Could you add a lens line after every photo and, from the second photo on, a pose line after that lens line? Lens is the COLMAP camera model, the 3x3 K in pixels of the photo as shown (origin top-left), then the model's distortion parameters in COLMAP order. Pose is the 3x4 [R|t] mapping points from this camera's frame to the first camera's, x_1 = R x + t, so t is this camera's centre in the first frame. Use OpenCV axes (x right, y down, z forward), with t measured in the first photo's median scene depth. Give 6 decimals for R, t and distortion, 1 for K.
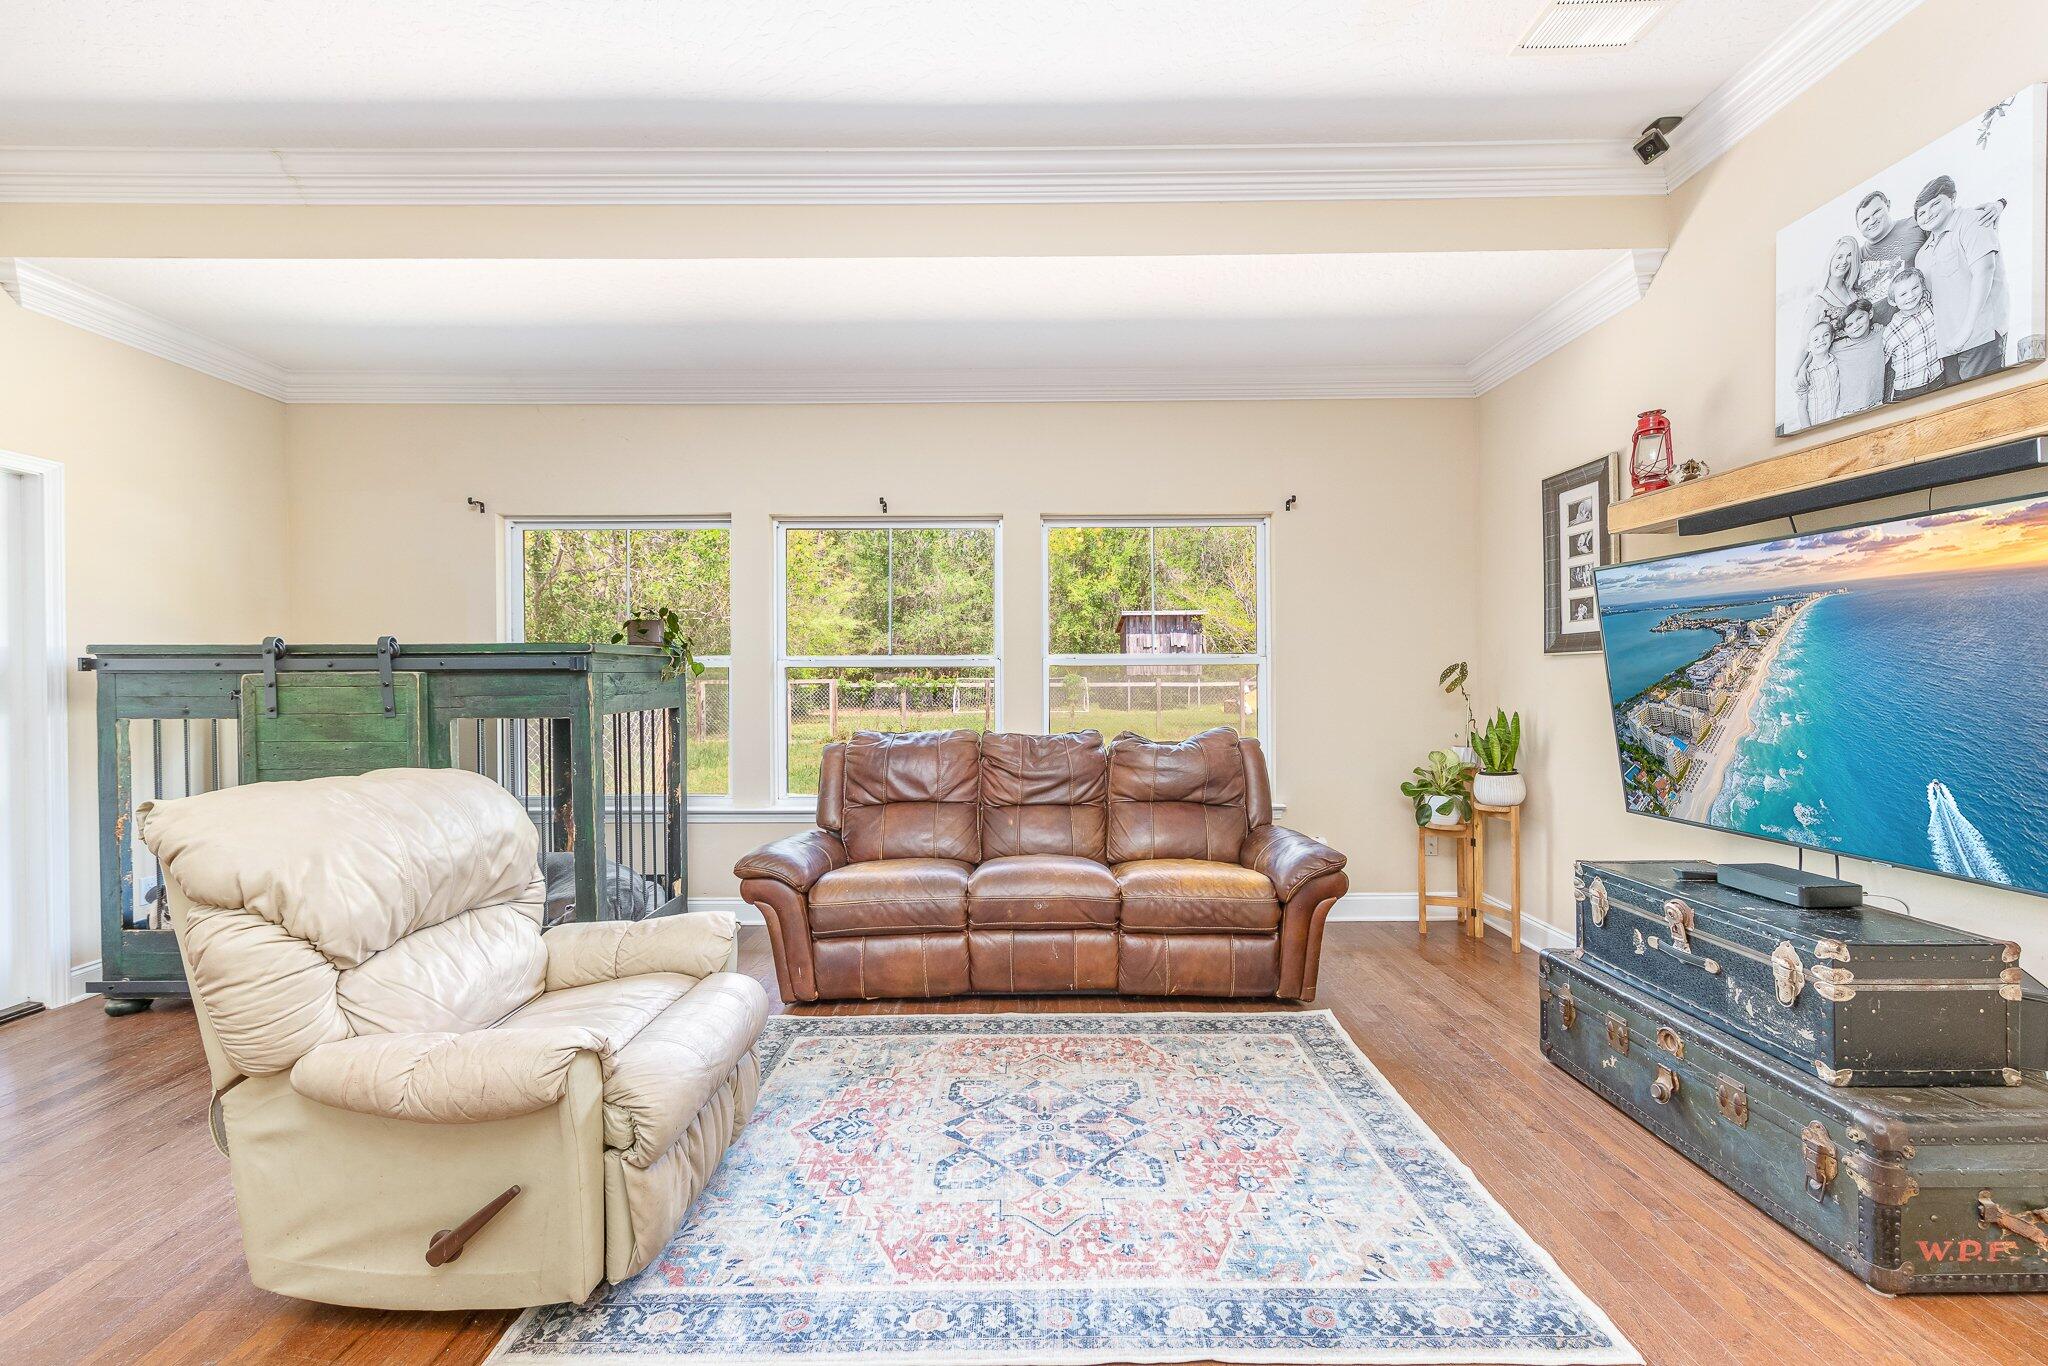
lens RADIAL K [[800.6, 0, 1025.4], [0, 800.6, 678.2], [0, 0, 1]] dist [0.006016, -0.000930]
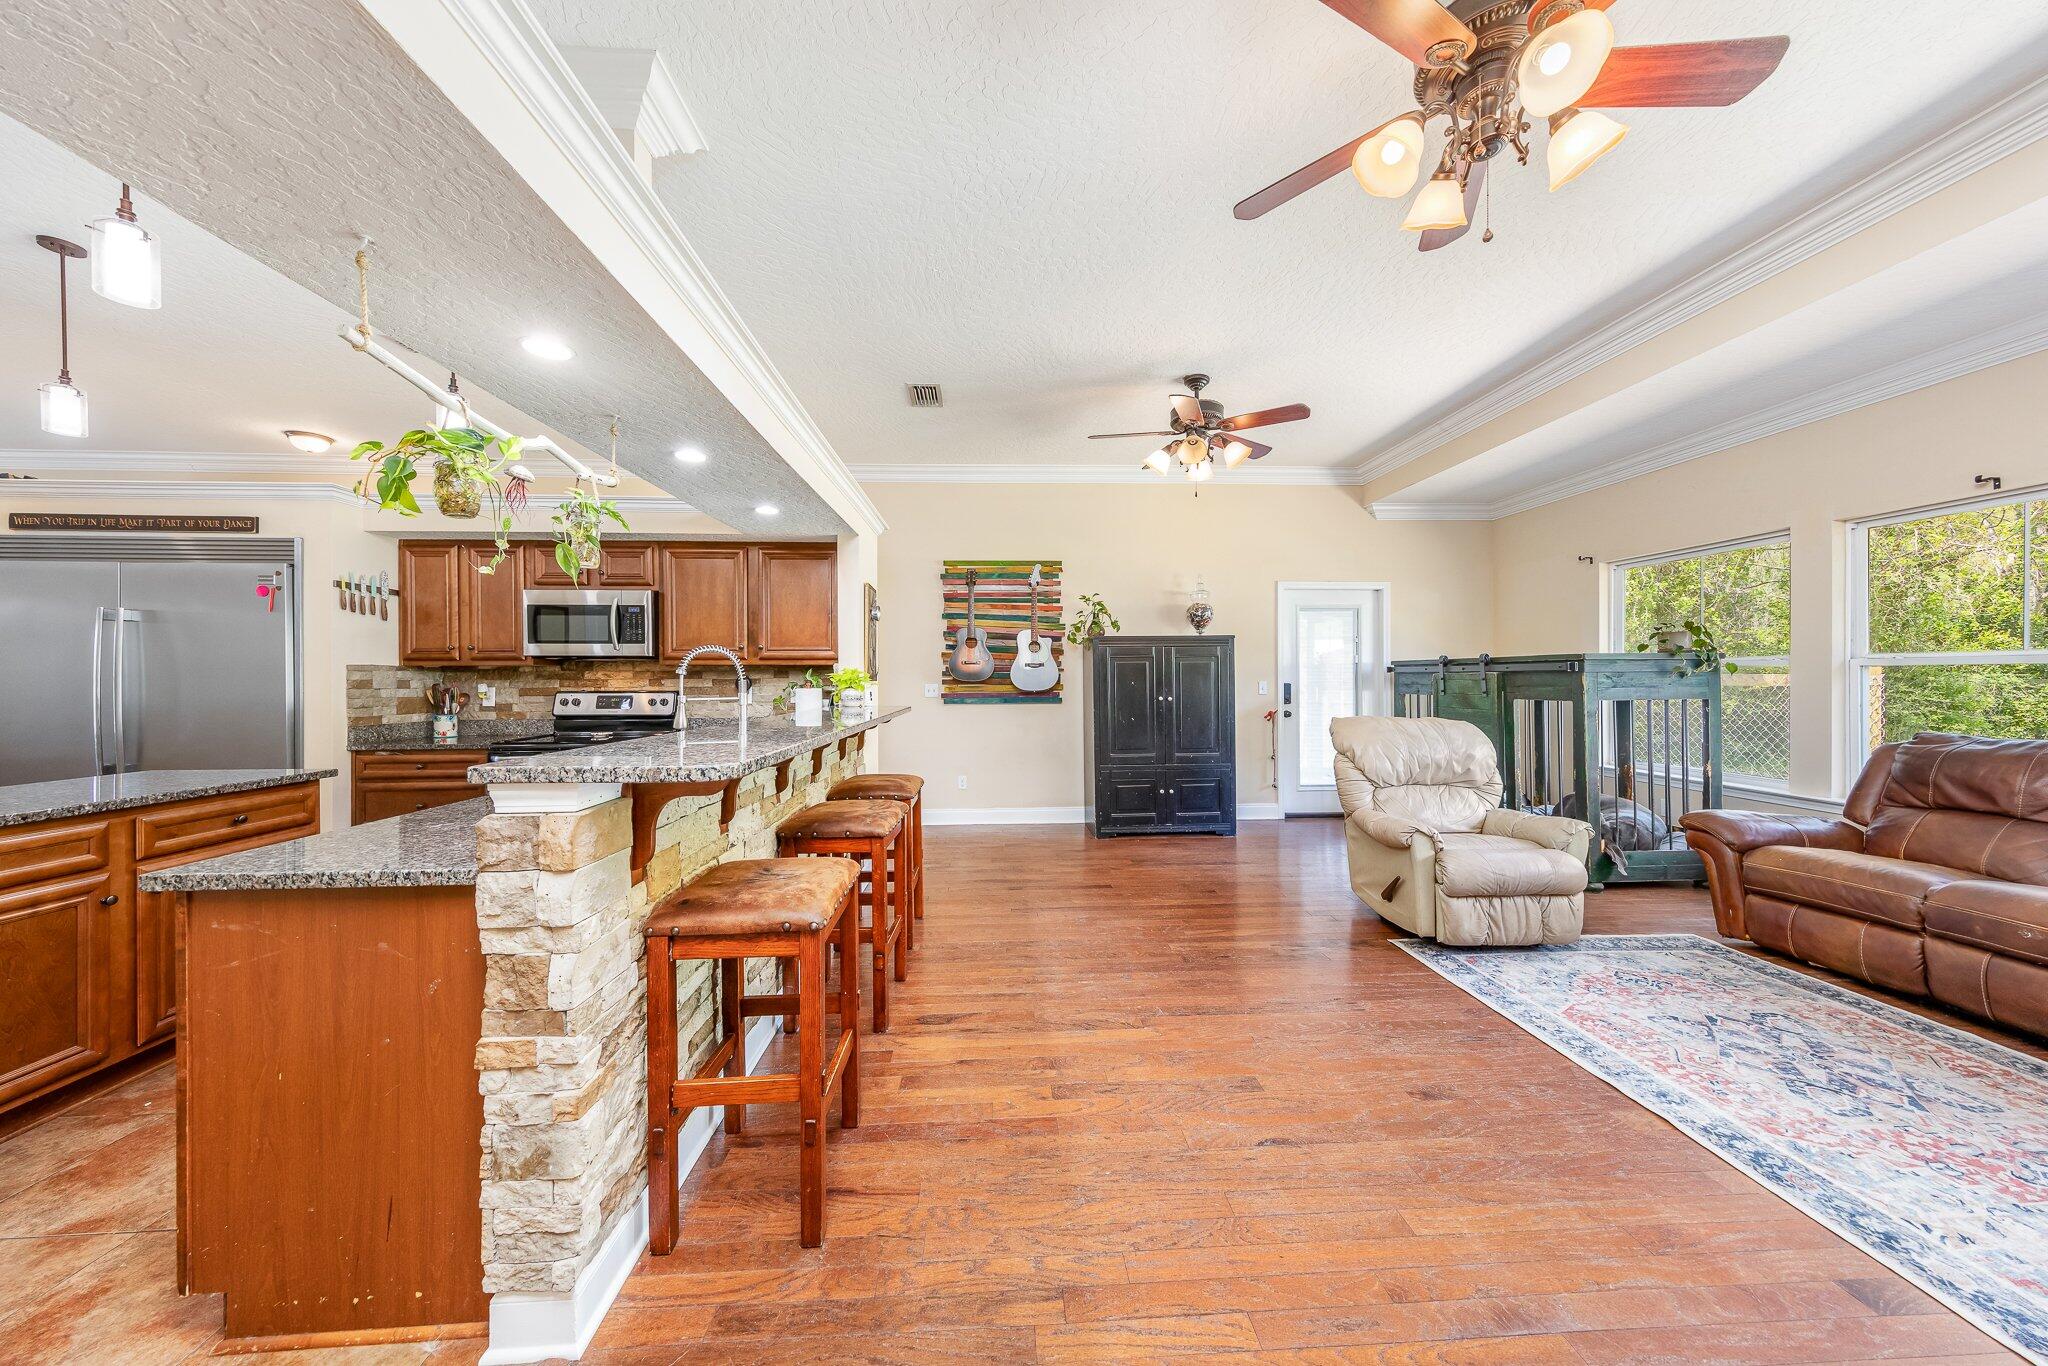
lens RADIAL K [[673.9, 0, 1024.6], [0, 673.9, 680.2], [0, 0, 1]] dist [0.004848, -0.000395]
pose [[0.050621, 0.008022, -0.998686, 0.906207], [0.001428, 0.999966, 0.008105, -0.004686], [0.998717, -0.001836, 0.050608, -0.183398]]
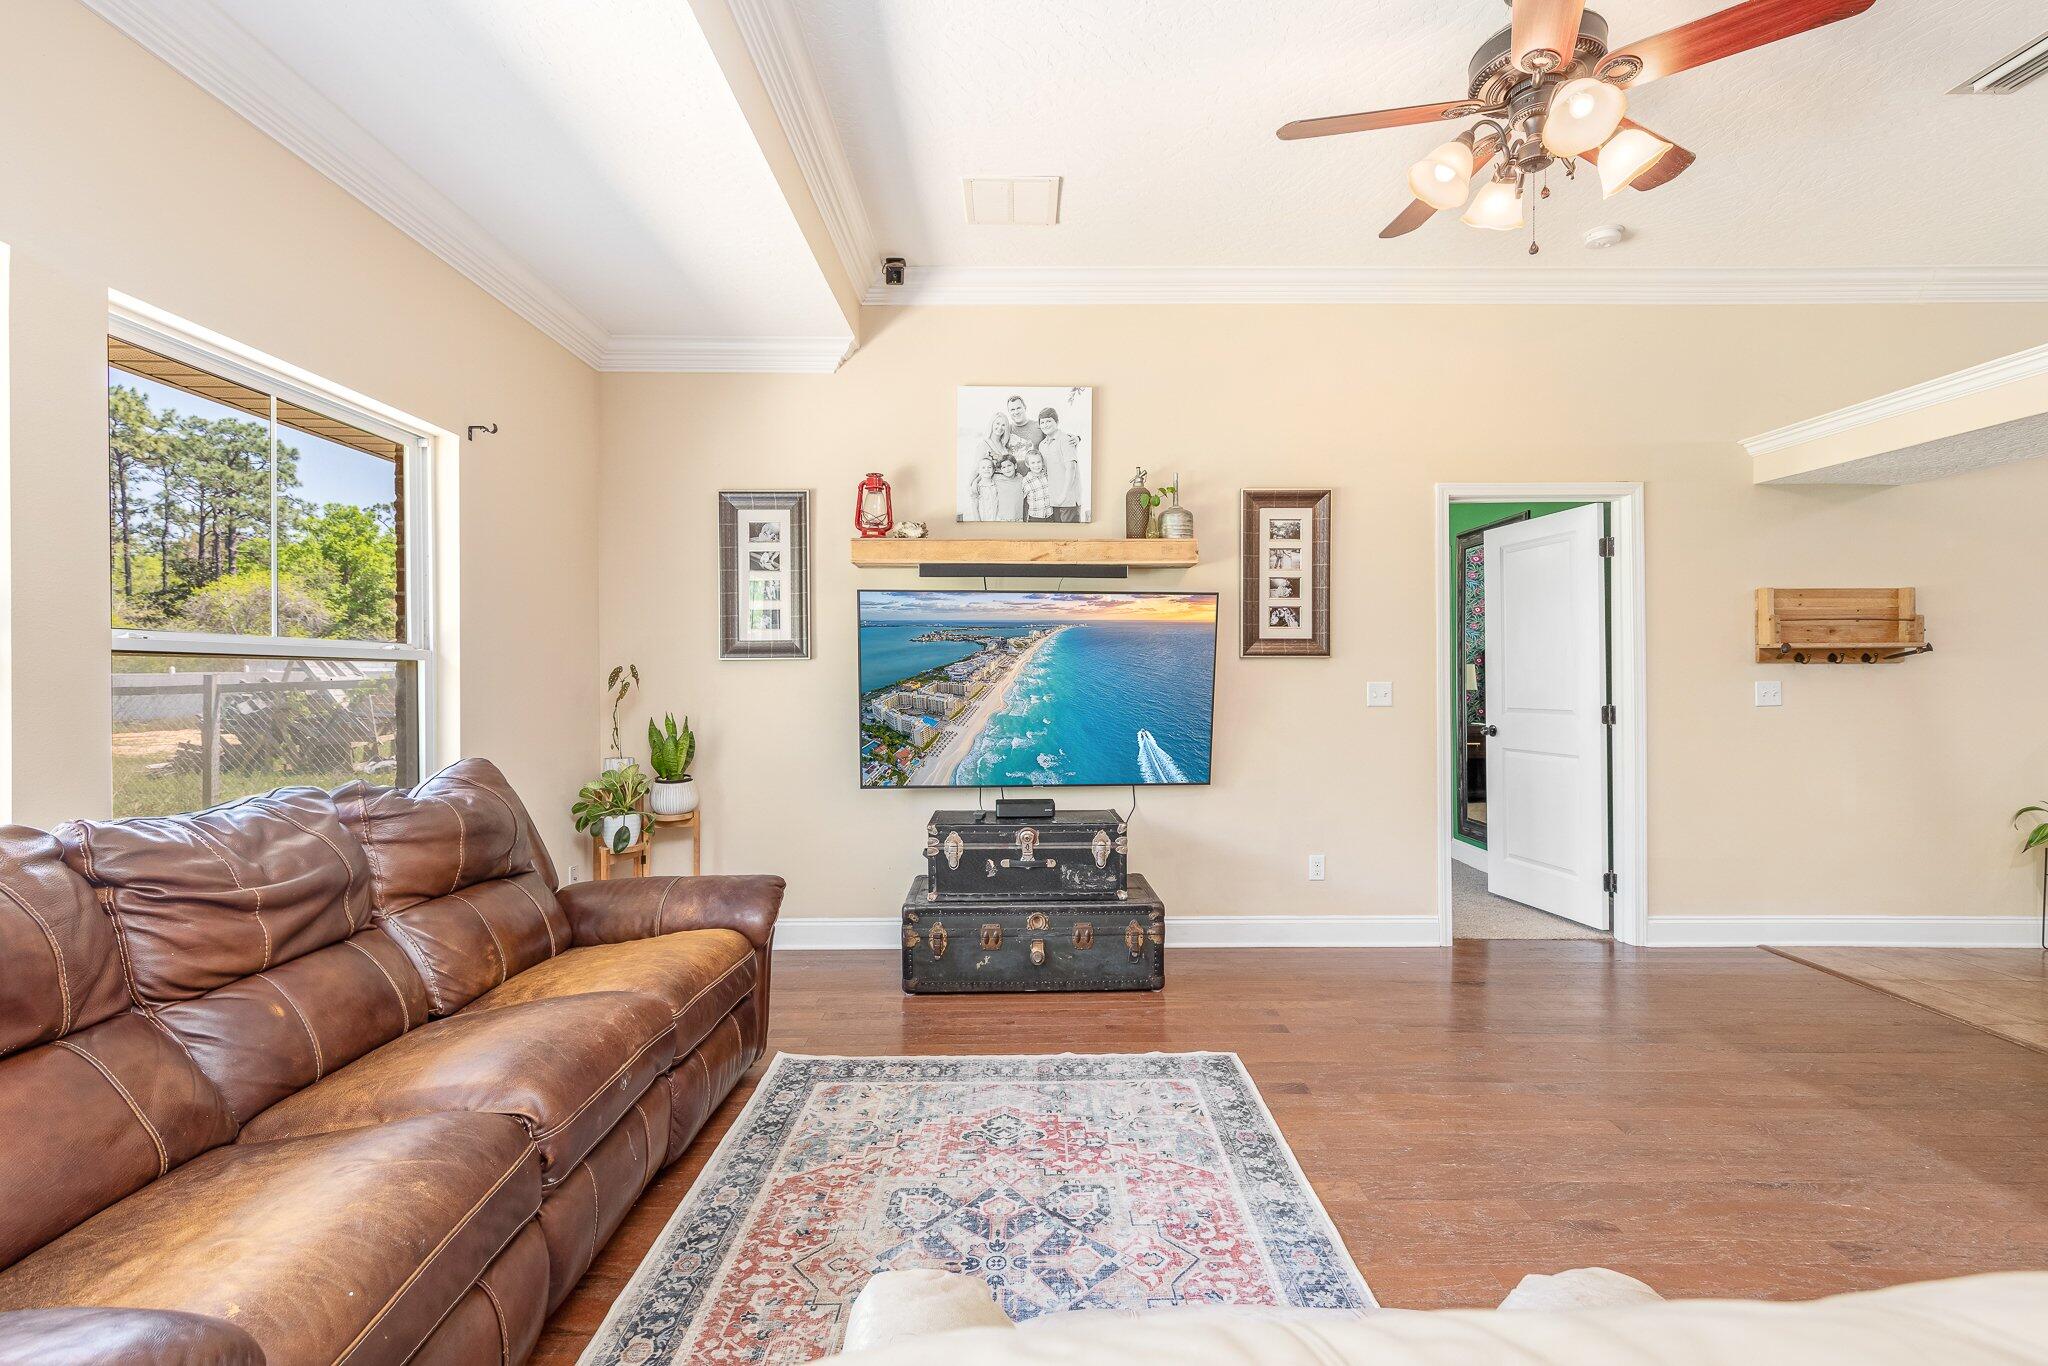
lens RADIAL K [[909.1, 0, 1020.9], [0, 909.1, 676.8], [0, 0, 1]] dist [0.009504, -0.004064]
pose [[-0.002675, 0.006298, 0.999977, -0.802387], [0.006271, 0.999961, -0.006281, 0.004626], [-0.999977, 0.006254, -0.002714, 0.919859]]
